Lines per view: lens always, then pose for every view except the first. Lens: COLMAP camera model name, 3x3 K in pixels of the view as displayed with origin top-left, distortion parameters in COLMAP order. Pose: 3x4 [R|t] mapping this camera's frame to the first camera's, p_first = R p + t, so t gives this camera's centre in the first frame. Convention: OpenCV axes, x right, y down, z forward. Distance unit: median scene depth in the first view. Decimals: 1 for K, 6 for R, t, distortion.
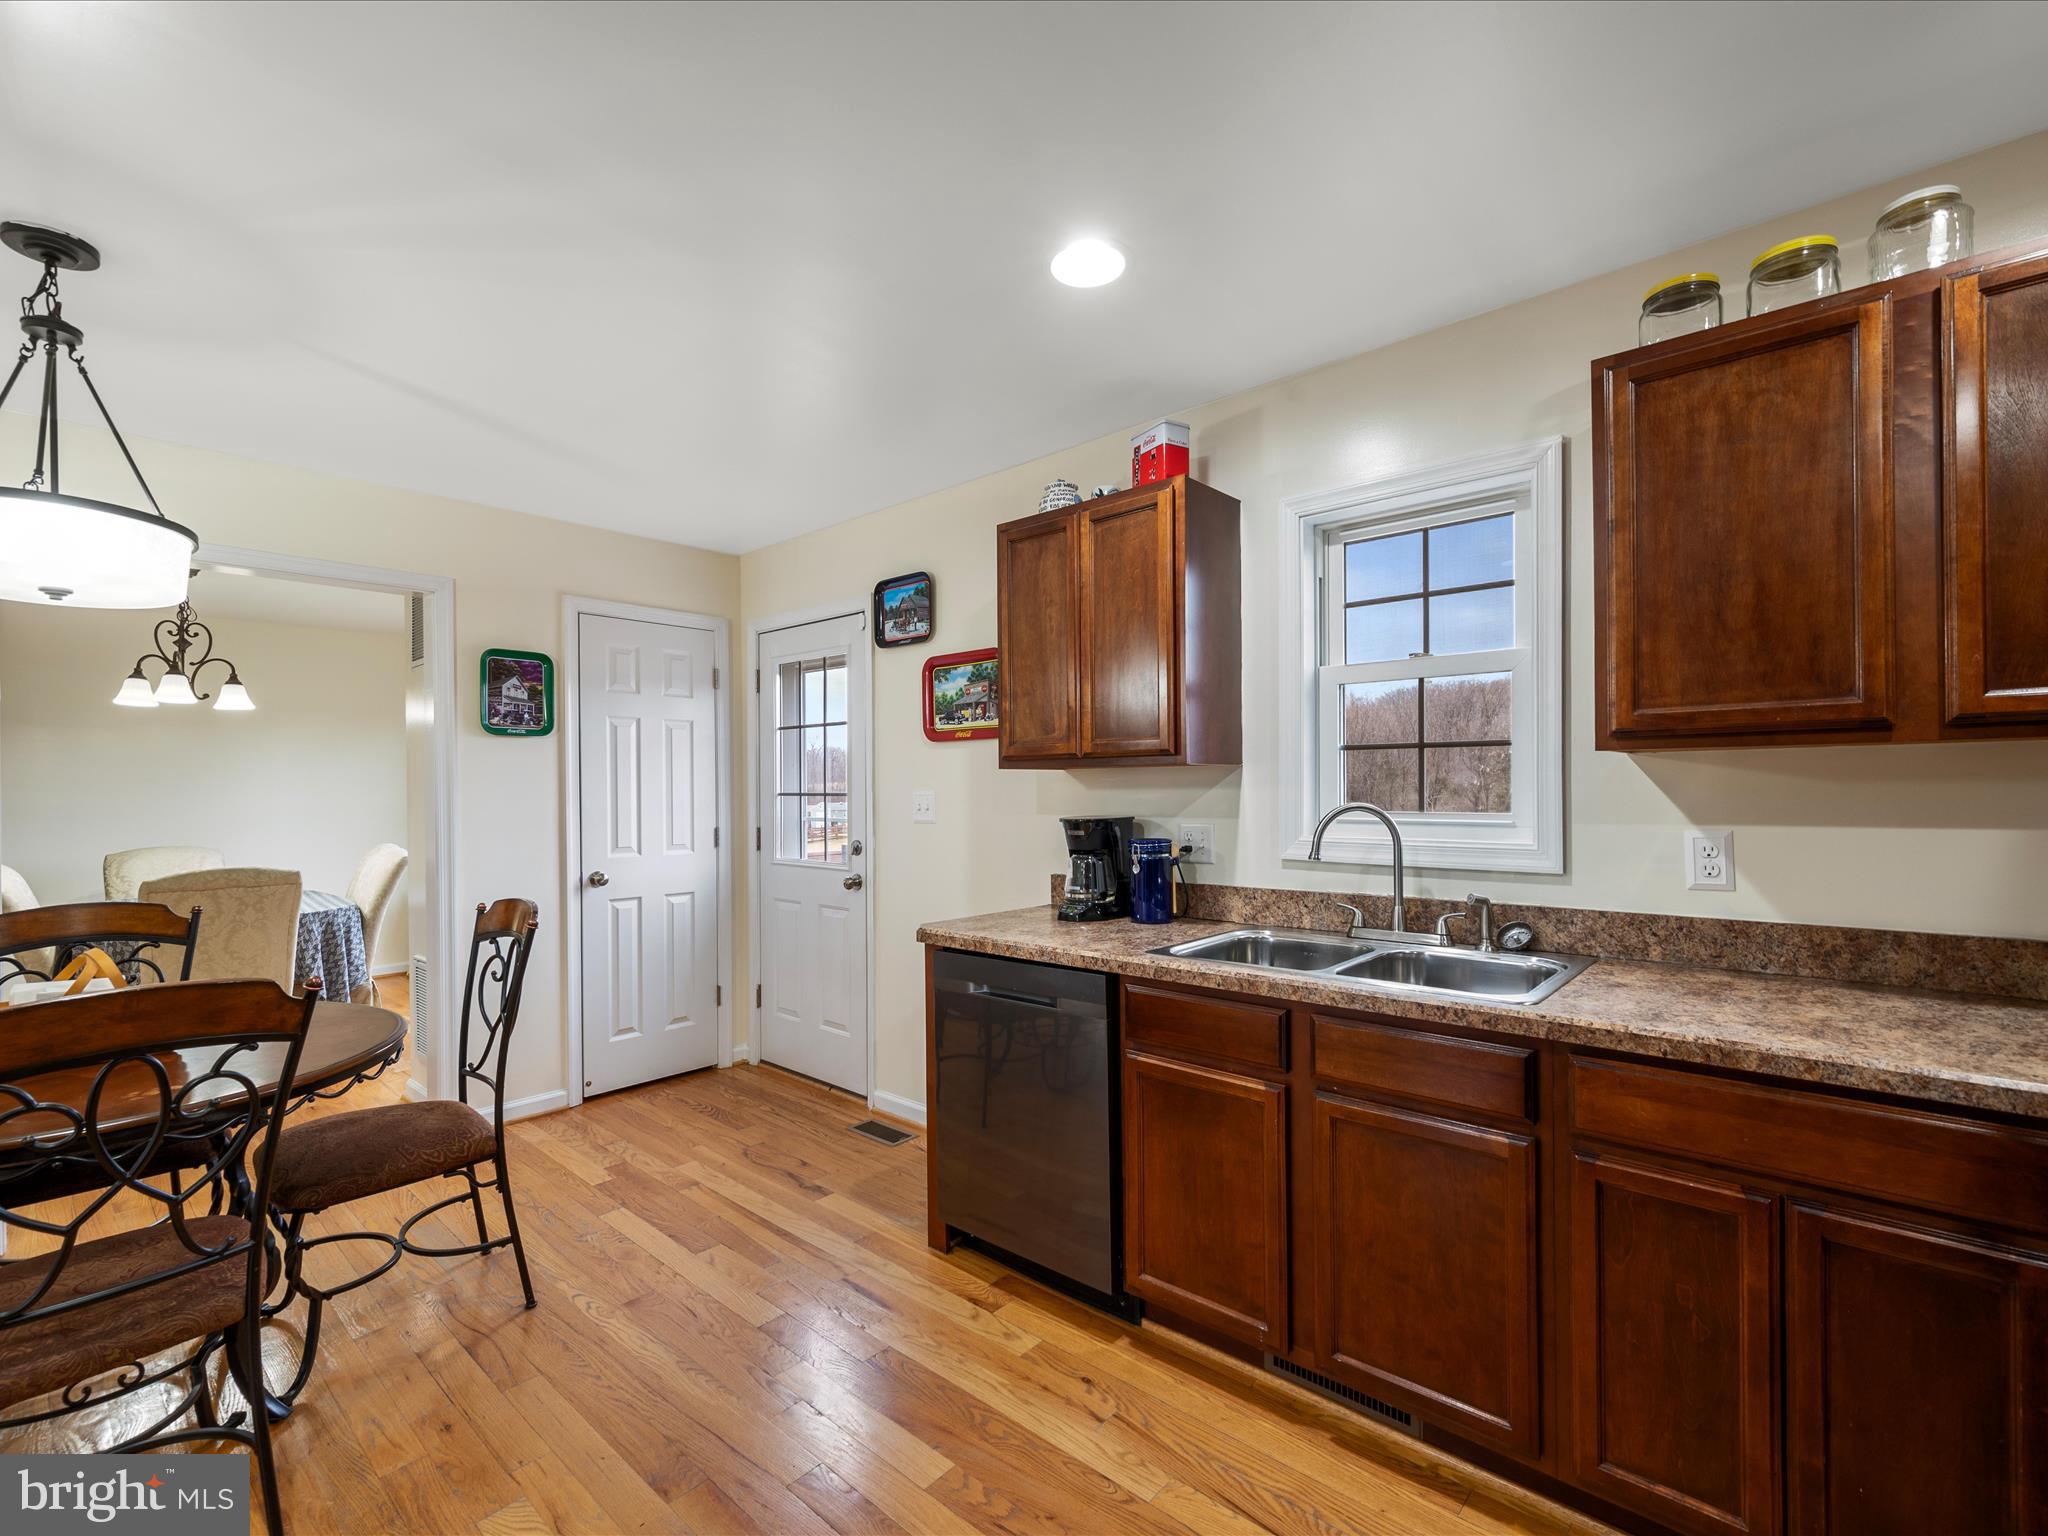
lens RADIAL K [[914.0, 0, 1035.1], [0, 914.0, 789.8], [0, 0, 1]] dist [0.004017, -0.000579]
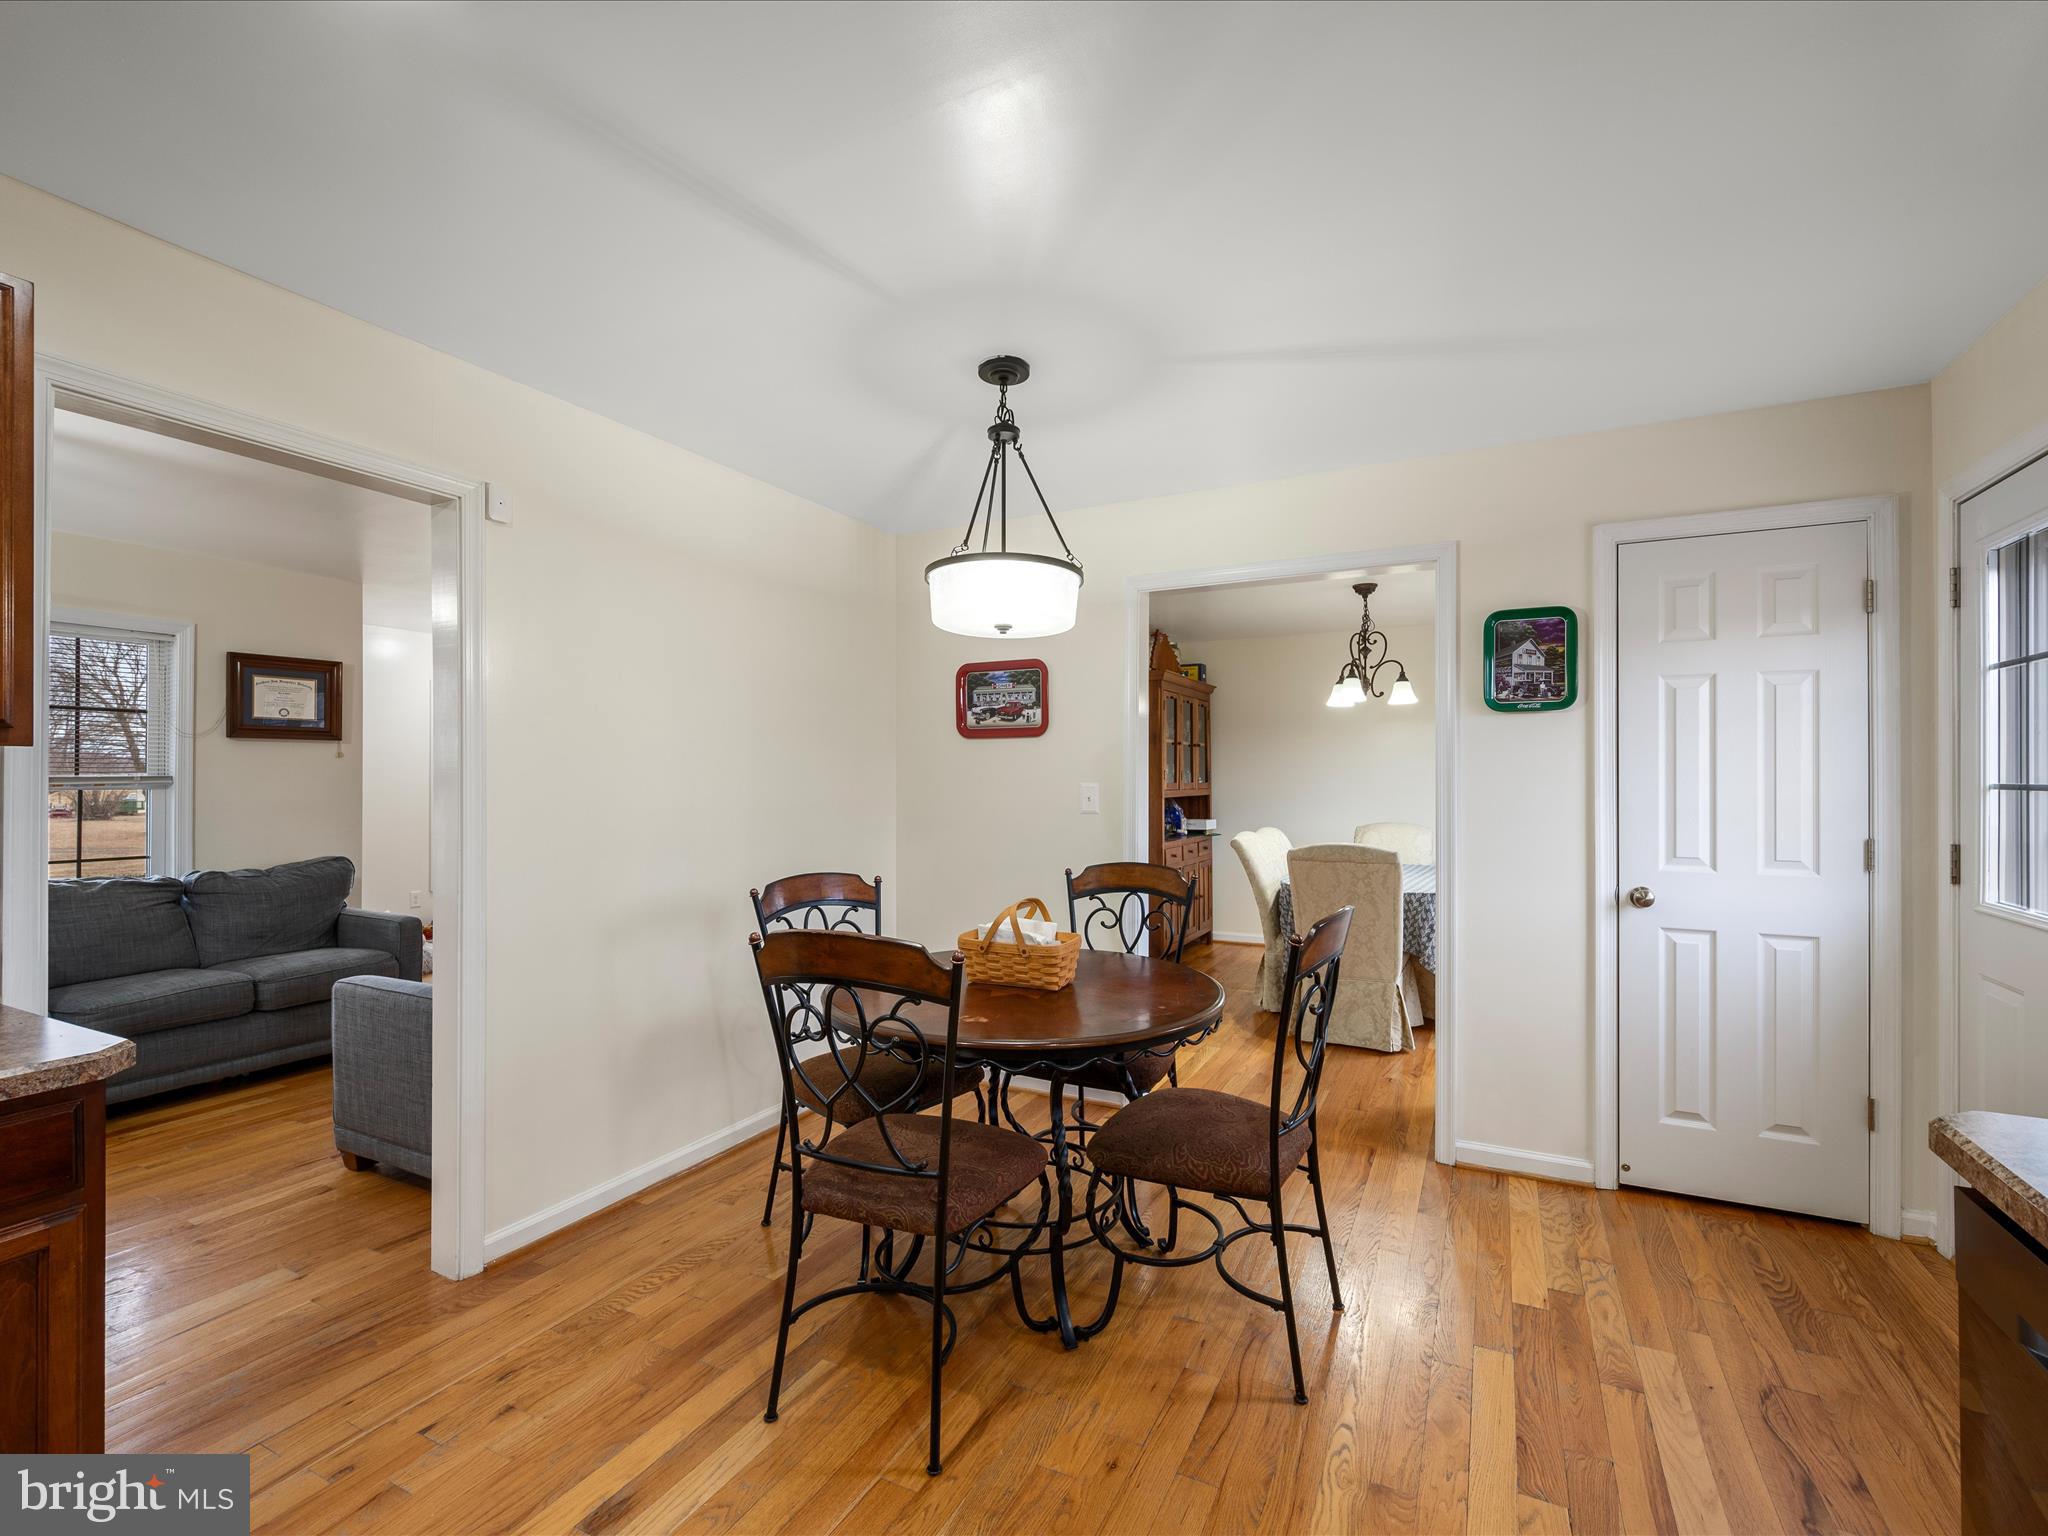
lens RADIAL K [[914.0, 0, 1035.6], [0, 914.0, 777.2], [0, 0, 1]] dist [0.004017, -0.000579]
pose [[0.260863, 0.005221, -0.965362, 0.114802], [-0.001602, 0.999986, 0.004975, -0.002699], [0.965374, 0.000249, 0.260868, 0.346513]]
